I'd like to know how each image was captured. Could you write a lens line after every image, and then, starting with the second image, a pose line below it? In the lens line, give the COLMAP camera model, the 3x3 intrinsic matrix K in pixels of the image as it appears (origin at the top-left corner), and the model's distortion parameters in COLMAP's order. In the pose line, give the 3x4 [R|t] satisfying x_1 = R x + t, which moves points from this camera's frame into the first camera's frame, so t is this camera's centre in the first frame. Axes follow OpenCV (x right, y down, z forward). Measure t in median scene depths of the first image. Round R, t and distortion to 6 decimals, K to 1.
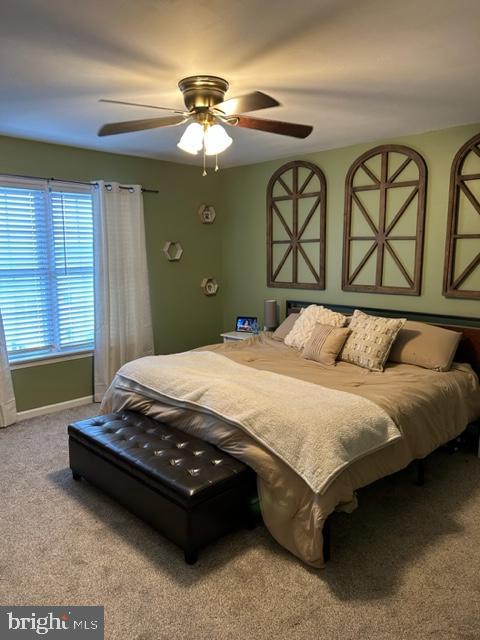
lens RADIAL K [[482.9, 0, 240.0], [0, 482.9, 320.0], [0, 0, 1]] dist [-0.000638, -0.000567]
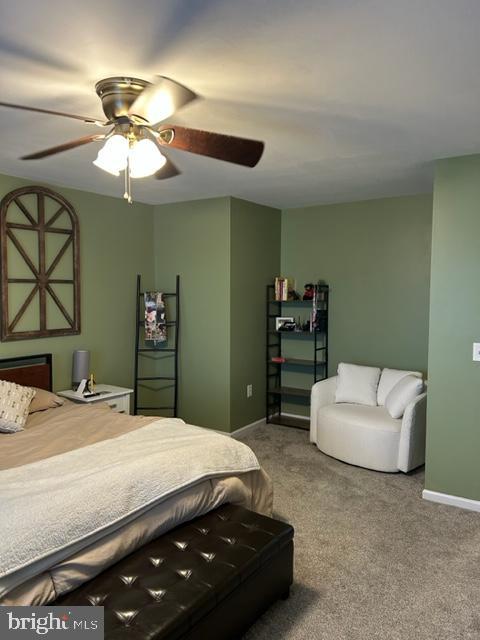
lens RADIAL K [[481.1, 0, 240.0], [0, 481.1, 320.0], [0, 0, 1]] dist [0.229650, -0.000369]
pose [[-0.170578, -0.046524, 0.984245, -0.810170], [0.170245, 0.982471, 0.075945, -0.104942], [-0.970526, 0.180517, -0.159667, 0.822168]]
